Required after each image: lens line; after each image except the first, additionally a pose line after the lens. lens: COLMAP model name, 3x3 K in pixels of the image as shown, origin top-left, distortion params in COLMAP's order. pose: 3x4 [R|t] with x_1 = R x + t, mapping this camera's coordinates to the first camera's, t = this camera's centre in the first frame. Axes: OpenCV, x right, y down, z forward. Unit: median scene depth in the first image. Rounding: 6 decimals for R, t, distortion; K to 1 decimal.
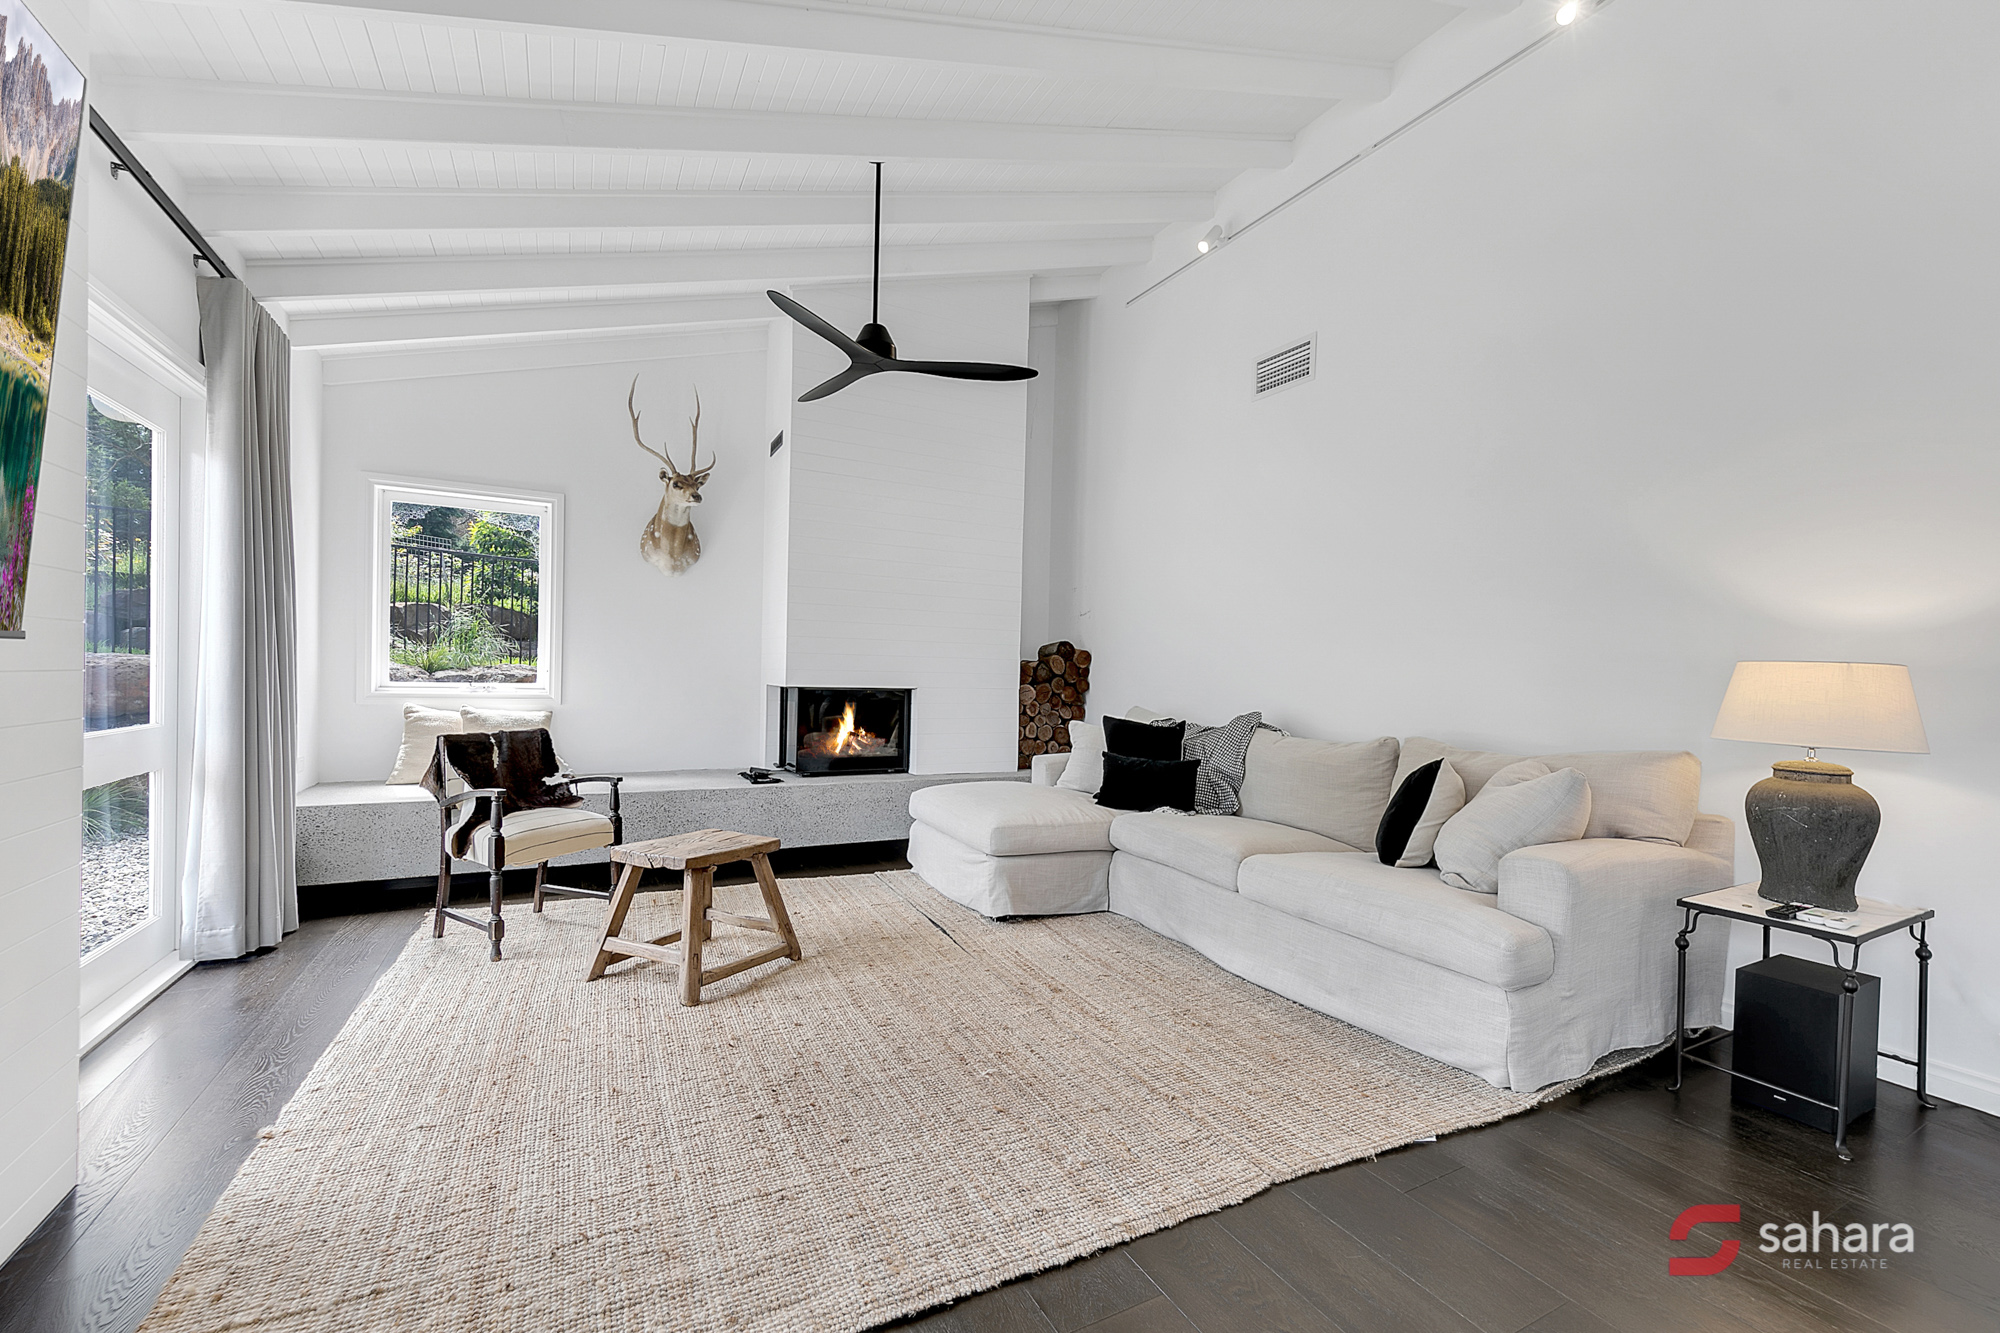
lens RADIAL K [[810.1, 0, 1000.0], [0, 810.1, 666.5], [0, 0, 1]] dist [-0.013146, 0.000013]
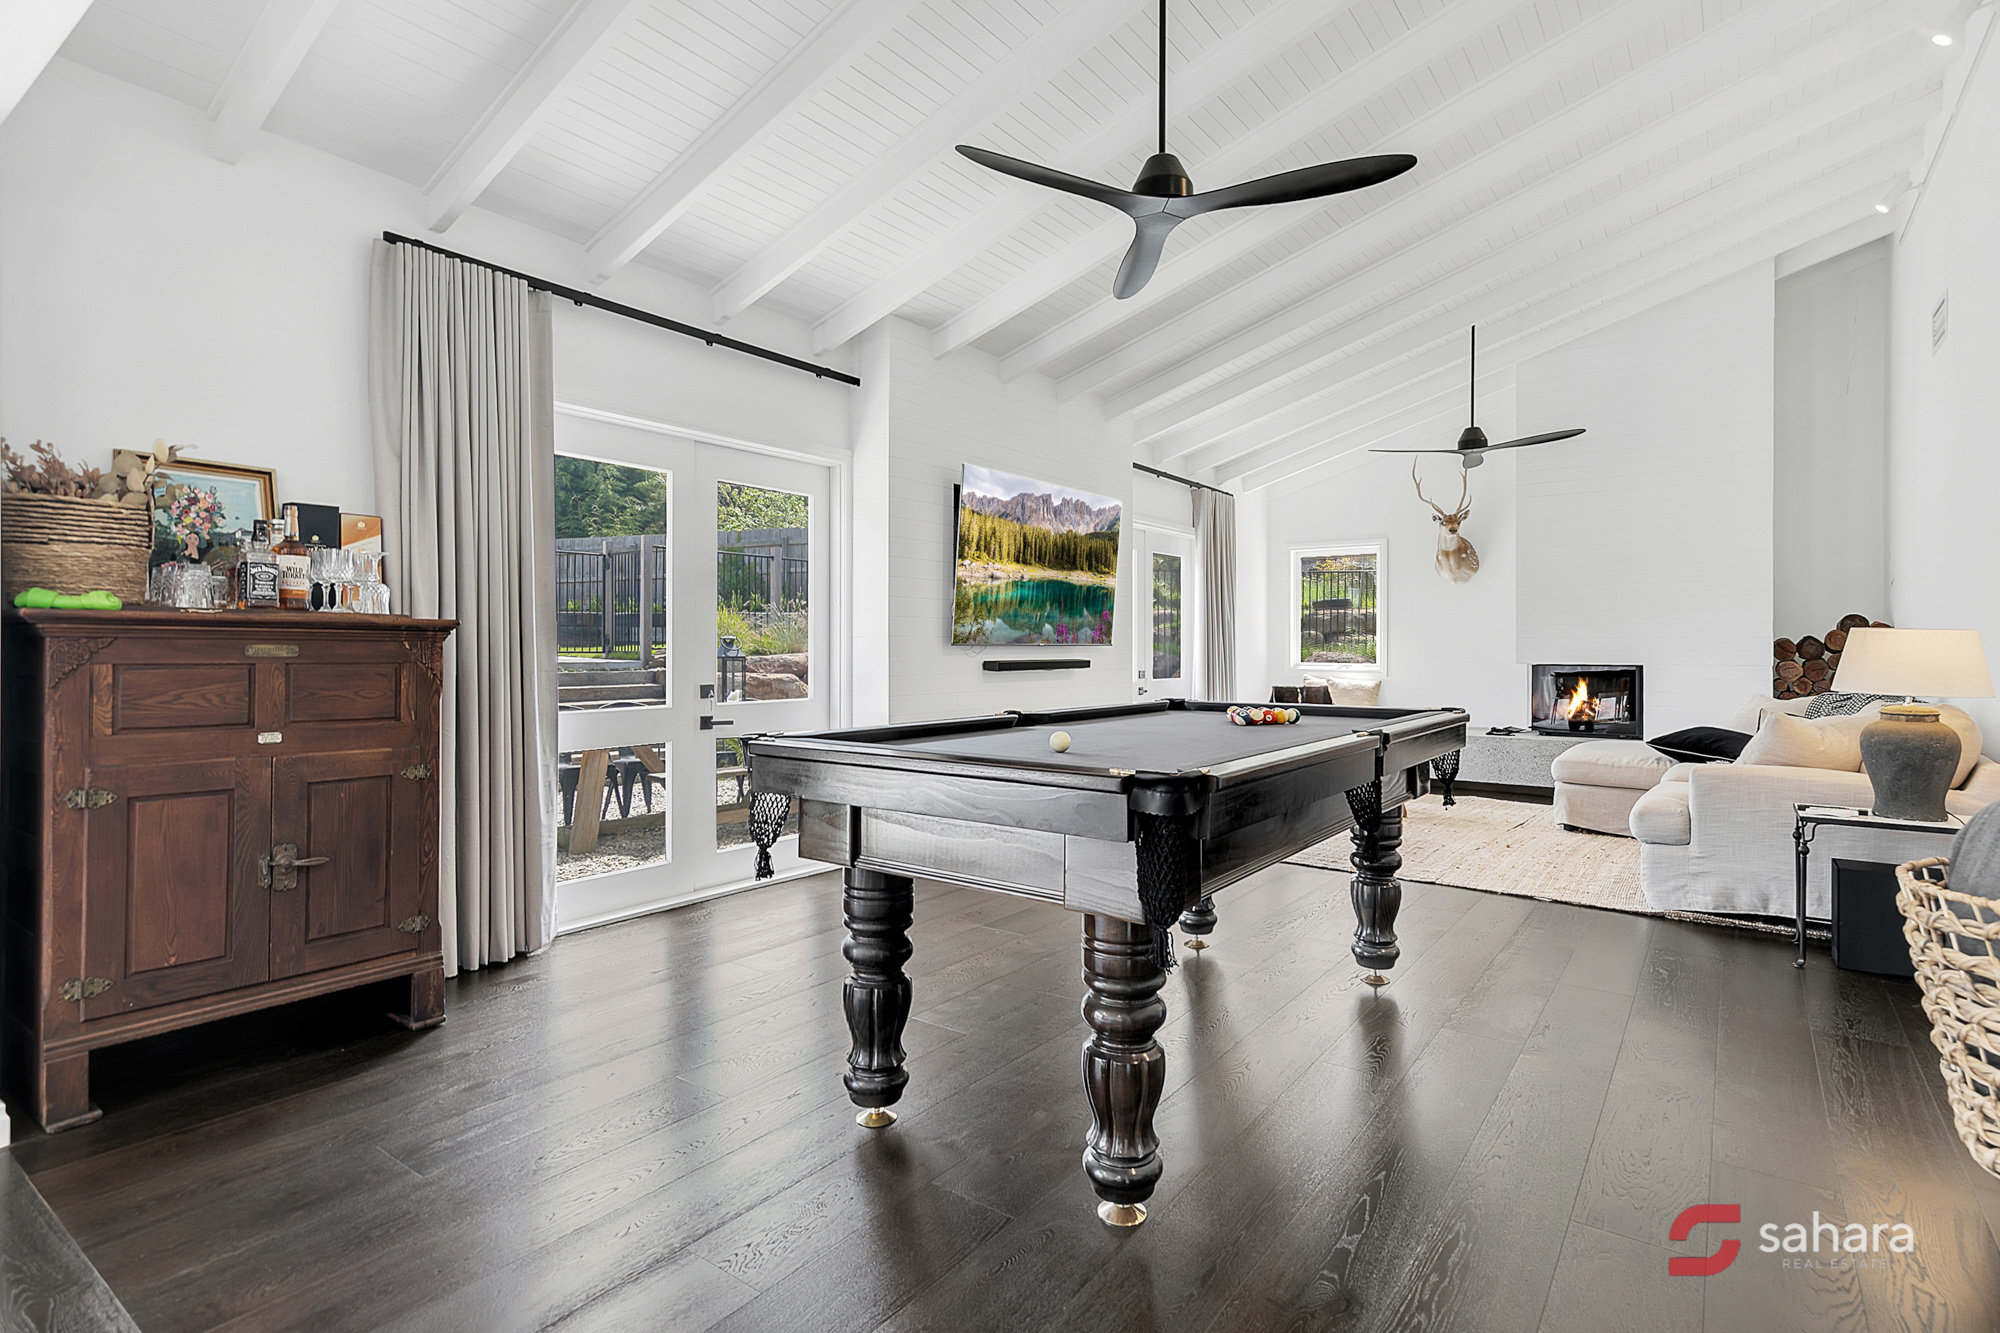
lens RADIAL K [[1004.8, 0, 1000.0], [0, 1004.8, 666.5], [0, 0, 1]] dist [-0.002265, -0.000780]
pose [[0.423279, 0.002853, -0.905995, 0.847895], [0.017305, 0.999787, 0.011233, -0.003621], [0.905834, -0.020433, 0.423139, -0.456303]]
